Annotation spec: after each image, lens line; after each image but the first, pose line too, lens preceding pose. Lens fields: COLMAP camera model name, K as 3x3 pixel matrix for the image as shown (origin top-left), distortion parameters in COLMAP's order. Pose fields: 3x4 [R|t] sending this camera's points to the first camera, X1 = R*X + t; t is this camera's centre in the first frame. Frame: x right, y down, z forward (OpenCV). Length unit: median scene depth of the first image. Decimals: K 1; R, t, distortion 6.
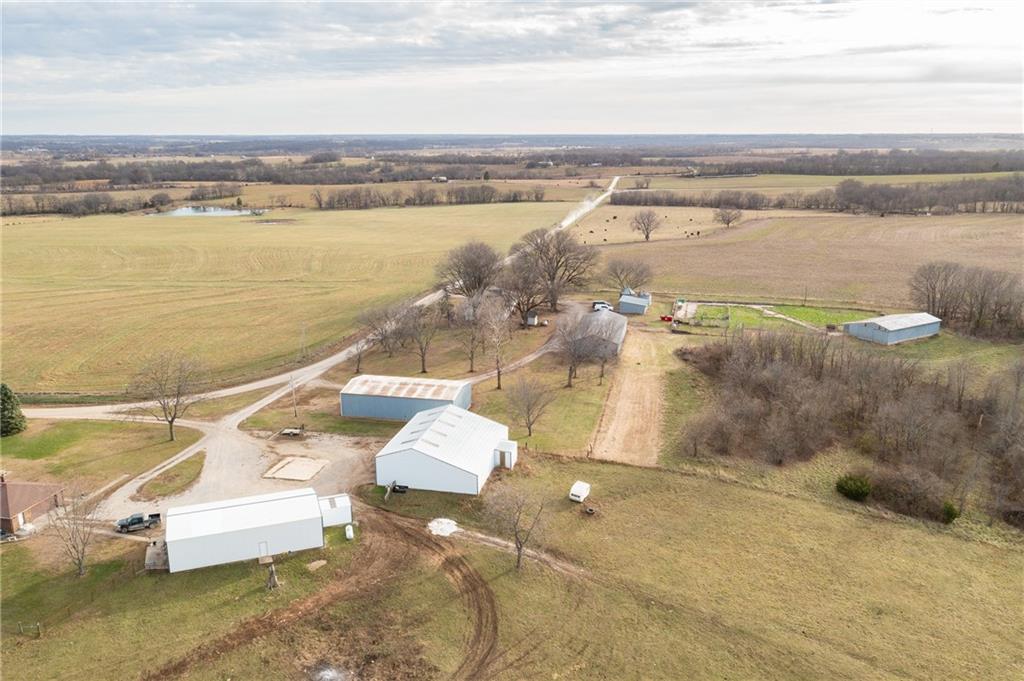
lens RADIAL K [[796.3, 0, 512.0], [0, 796.3, 340.5], [0, 0, 1]] dist [-0.002537, 0.010595]
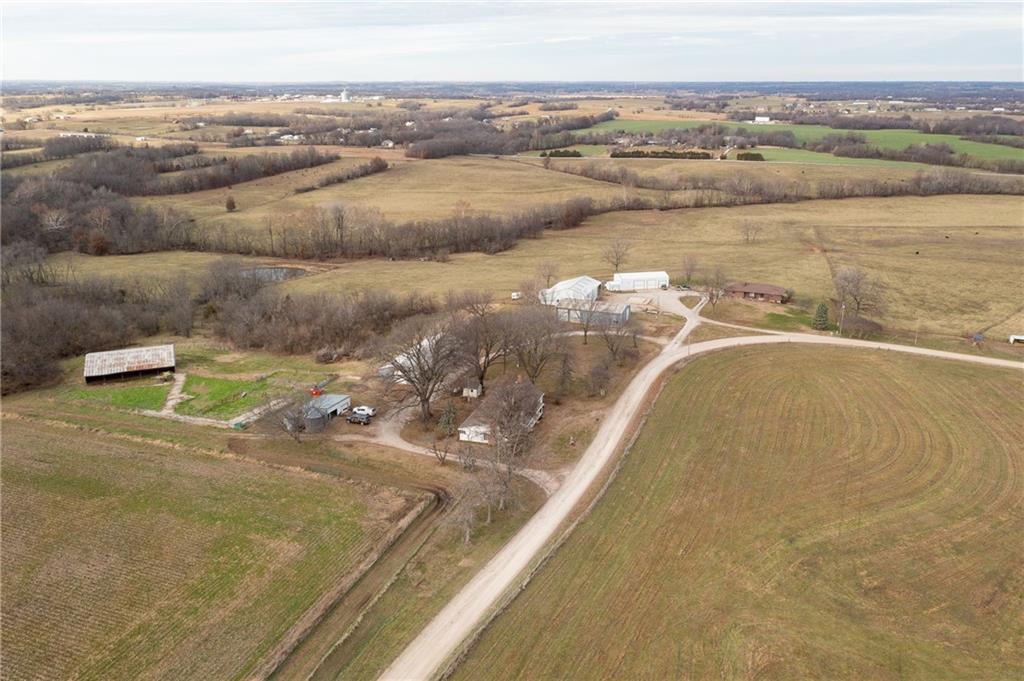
lens RADIAL K [[804.1, 0, 512.0], [0, 804.1, 340.5], [0, 0, 1]] dist [-0.001744, 0.009010]
pose [[-0.986249, -0.048232, 0.158069, -0.217932], [0.044267, 0.844418, 0.533853, -0.747045], [-0.159225, 0.533509, -0.830672, 2.310274]]
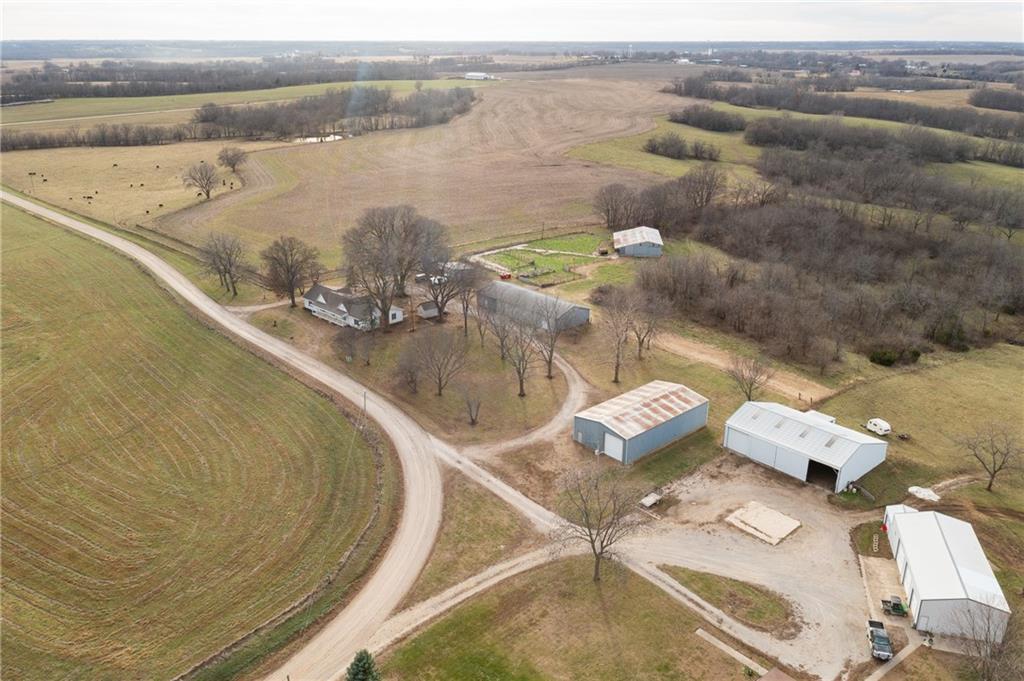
lens RADIAL K [[796.3, 0, 512.0], [0, 796.3, 340.5], [0, 0, 1]] dist [-0.002537, 0.010595]
pose [[0.587738, -0.282468, 0.758140, -0.814794], [0.200005, 0.958715, 0.202146, -0.209486], [-0.783940, 0.032823, 0.619968, 0.508741]]
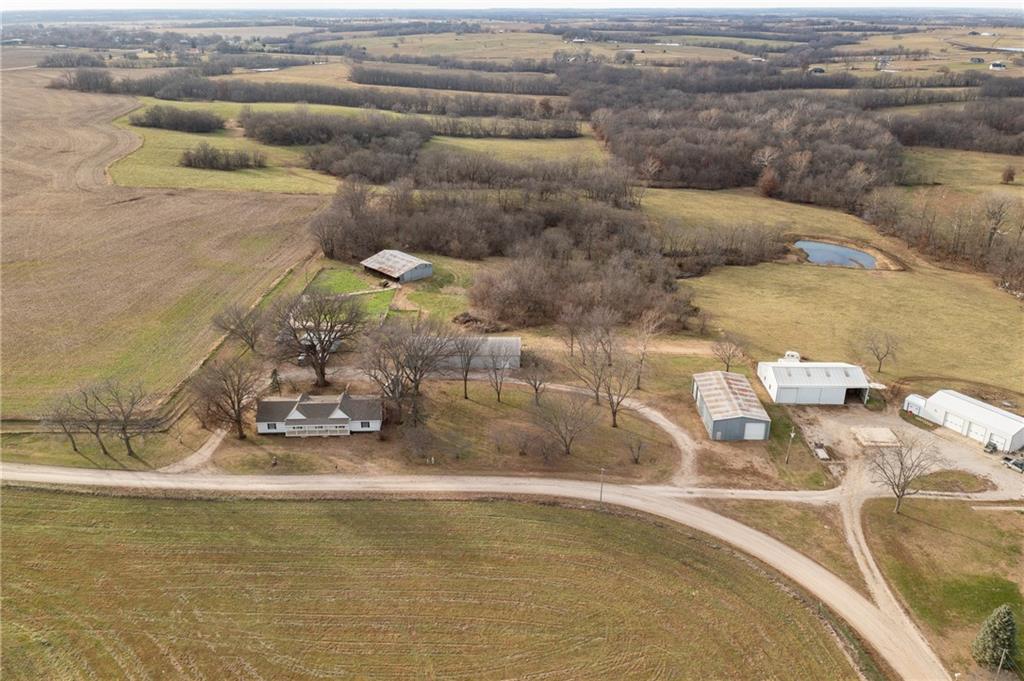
lens RADIAL K [[794.3, 0, 512.0], [0, 794.3, 340.5], [0, 0, 1]] dist [-0.003299, 0.010799]
pose [[-0.185960, -0.376768, 0.907450, -0.993895], [0.249275, 0.875252, 0.414483, -0.518006], [-0.950411, 0.303281, -0.068843, 1.244590]]
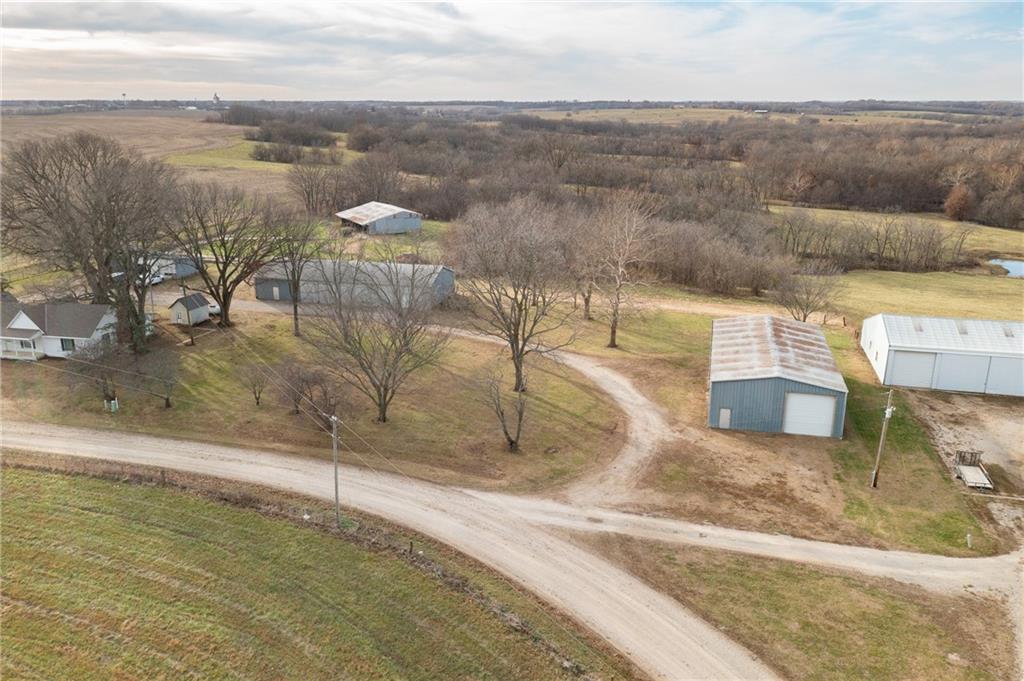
lens RADIAL K [[803.0, 0, 512.0], [0, 803.0, 340.5], [0, 0, 1]] dist [-0.004213, 0.011793]
pose [[0.039658, -0.284623, 0.957819, -0.604056], [0.249399, 0.931054, 0.266343, -0.124858], [-0.967589, 0.228316, 0.107908, 1.021893]]
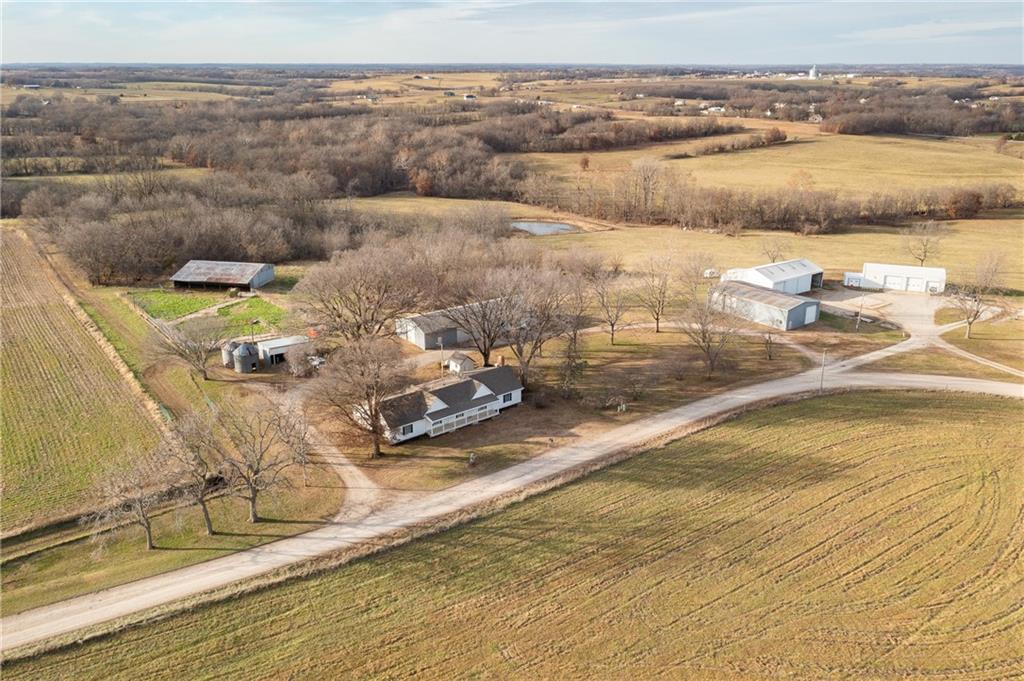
lens RADIAL K [[804.1, 0, 512.0], [0, 804.1, 340.5], [0, 0, 1]] dist [-0.001744, 0.009010]
pose [[-0.740858, -0.216330, 0.635870, -0.584994], [0.171003, 0.854764, 0.490037, -0.496308], [-0.649528, 0.471783, -0.596266, 1.839532]]
